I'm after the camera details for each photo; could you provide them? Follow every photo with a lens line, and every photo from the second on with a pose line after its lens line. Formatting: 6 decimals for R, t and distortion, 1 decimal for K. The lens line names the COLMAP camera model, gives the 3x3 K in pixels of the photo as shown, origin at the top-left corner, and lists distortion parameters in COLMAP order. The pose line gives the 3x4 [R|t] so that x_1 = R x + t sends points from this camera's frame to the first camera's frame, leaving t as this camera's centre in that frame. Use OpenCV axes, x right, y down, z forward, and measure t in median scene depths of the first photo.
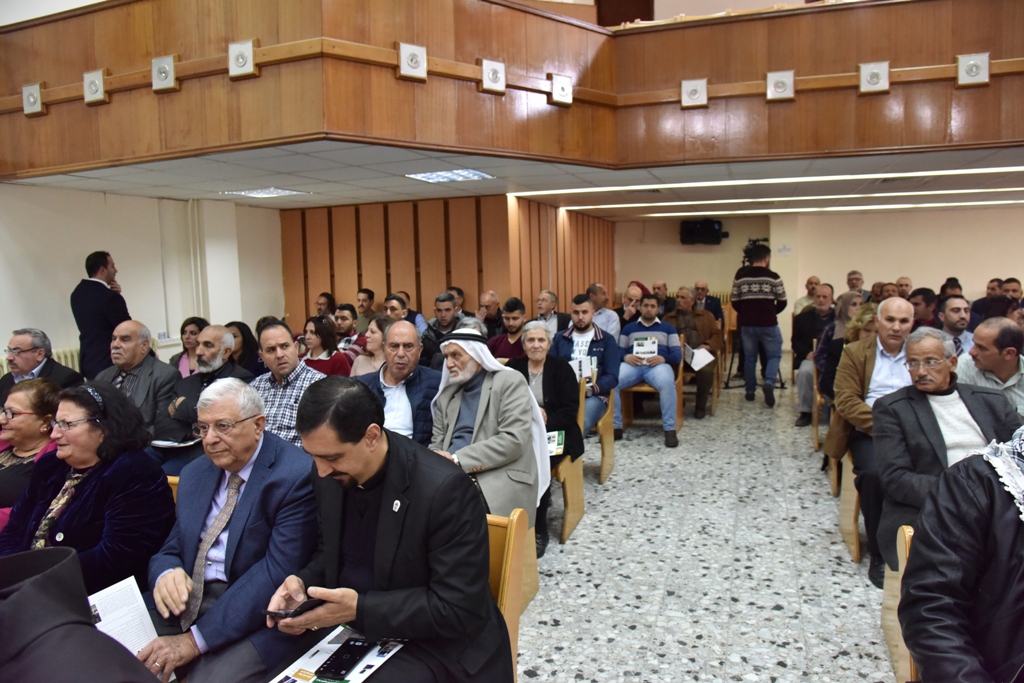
lens RADIAL K [[693.9, 0, 513.2], [0, 693.9, 340.2], [0, 0, 1]] dist [-0.114478, 0.057921]
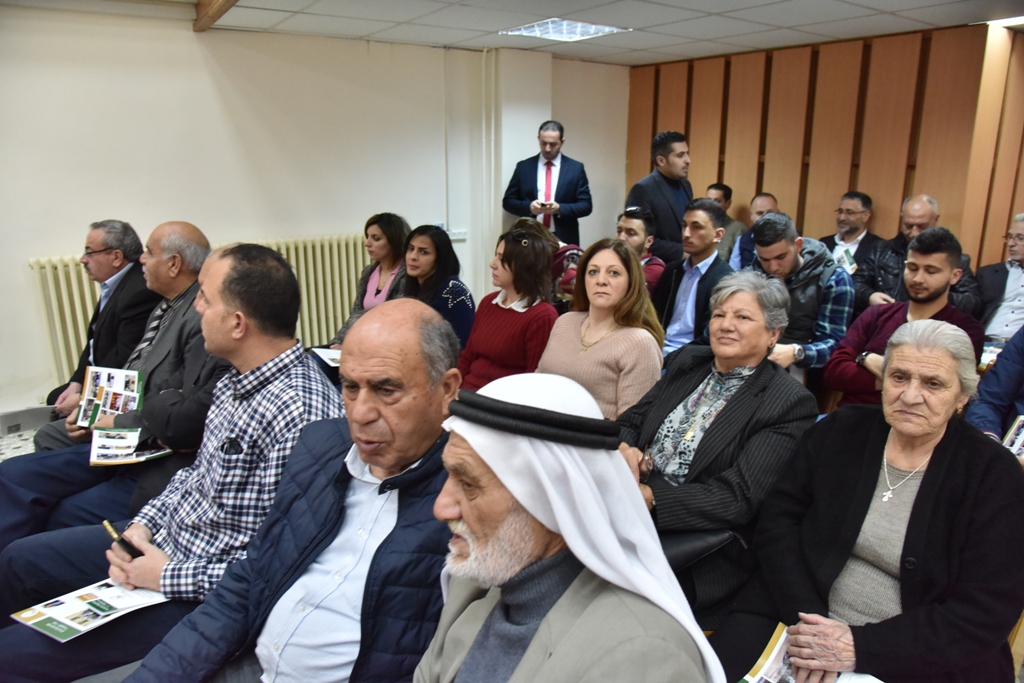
lens RADIAL K [[686.3, 0, 511.6], [0, 686.3, 345.4], [0, 0, 1]] dist [-0.118579, 0.057172]
pose [[0.795376, 0.193816, -0.574293, 0.051582], [-0.091612, 0.975052, 0.202189, -0.060658], [0.599153, -0.108204, 0.793289, 0.580631]]
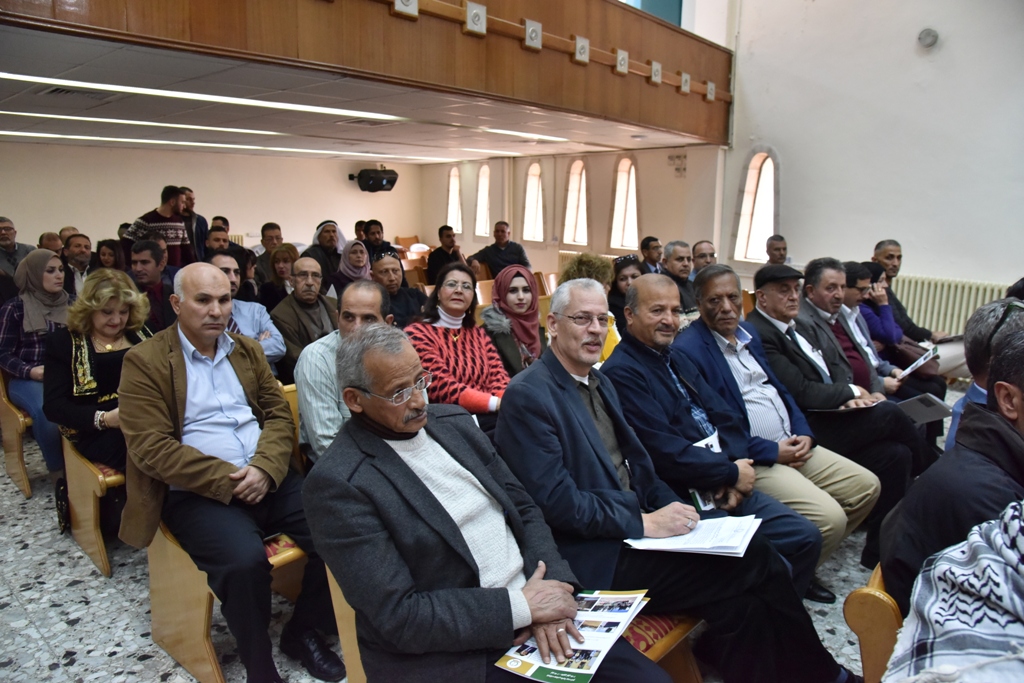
lens RADIAL K [[698.9, 0, 512.0], [0, 698.9, 341.5], [0, 0, 1]] dist [-0.121046, 0.064633]
pose [[0.382755, -0.144372, 0.912500, 0.077804], [0.069493, 0.989415, 0.127392, -0.042128], [-0.921233, 0.014653, 0.388736, 0.397900]]
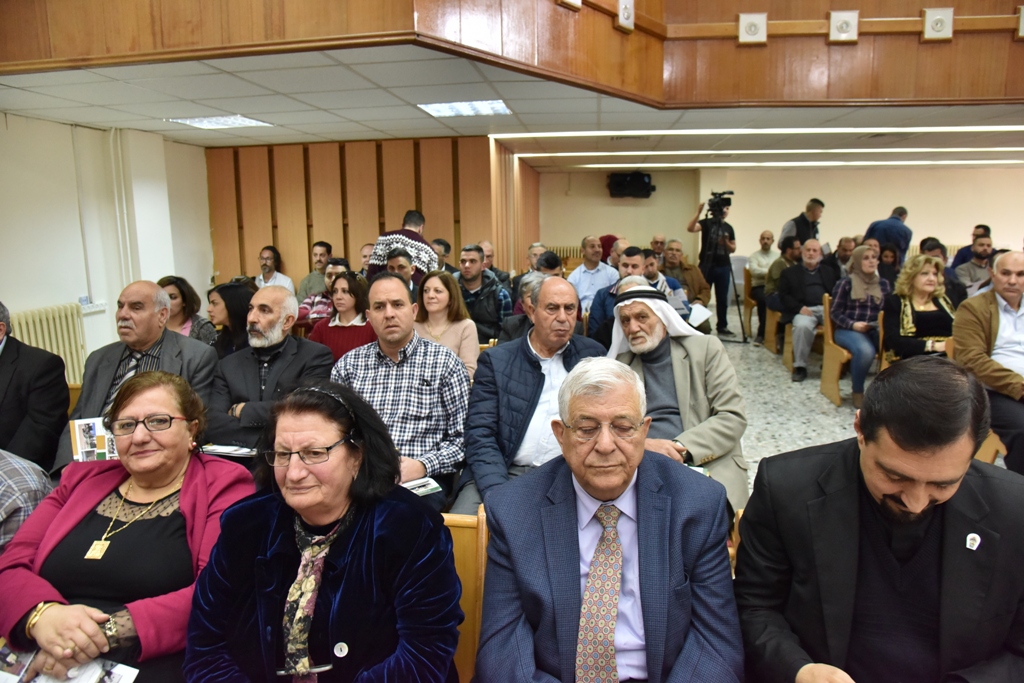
lens RADIAL K [[693.9, 0, 513.2], [0, 693.9, 340.2], [0, 0, 1]] dist [-0.114478, 0.057921]
pose [[0.975601, -0.027865, 0.217777, -0.289605], [0.014035, 0.997800, 0.064797, -0.005842], [-0.219103, -0.060159, 0.973845, 0.174791]]
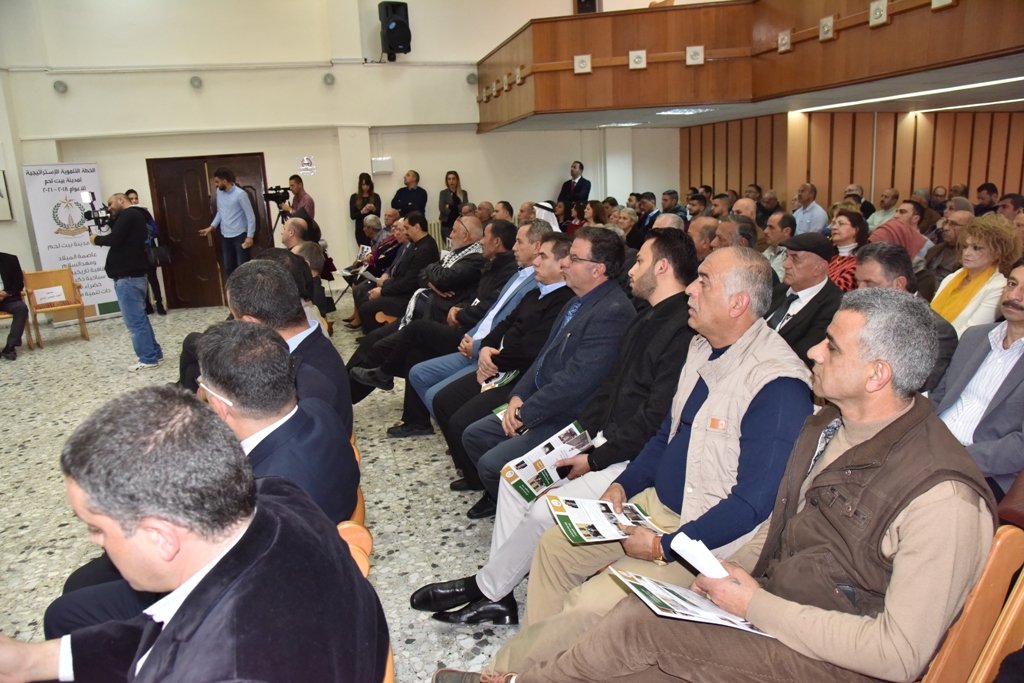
lens RADIAL K [[700.2, 0, 512.6], [0, 700.2, 340.6], [0, 0, 1]] dist [-0.112236, 0.059206]
pose [[0.577777, 0.183520, -0.795295, 1.243829], [-0.056770, 0.981070, 0.185146, -0.003719], [0.814218, -0.061825, 0.577258, -0.263388]]
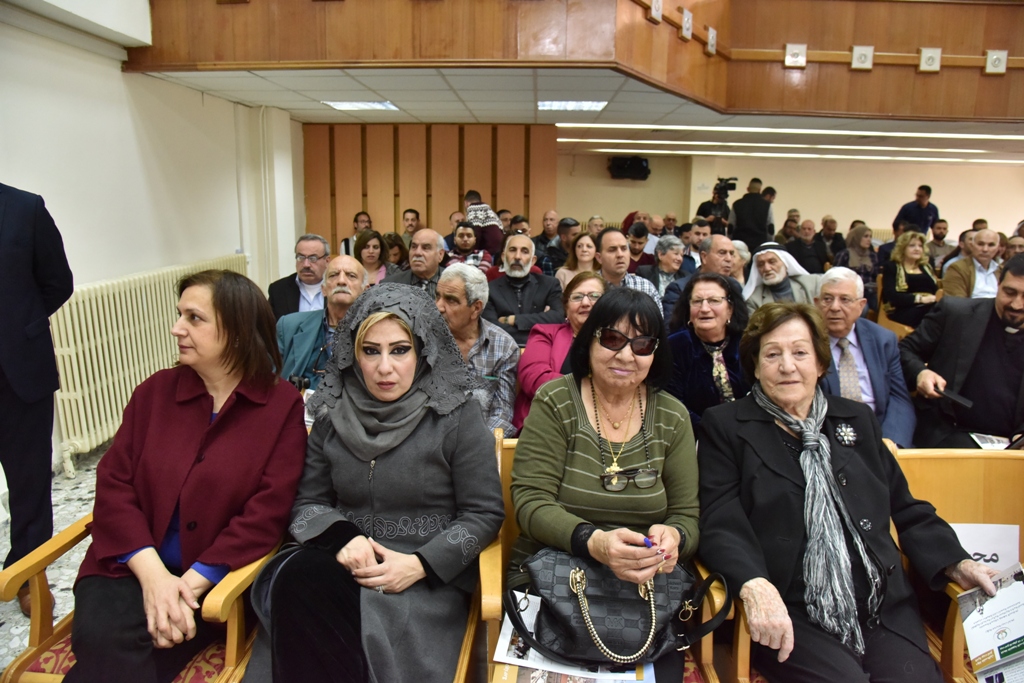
lens RADIAL K [[700.2, 0, 512.6], [0, 700.2, 340.6], [0, 0, 1]] dist [-0.112236, 0.059206]
pose [[0.951447, -0.024489, 0.306838, -0.660796], [-0.004826, 0.995521, 0.094420, 0.033452], [-0.307776, -0.091316, 0.947067, -0.038901]]
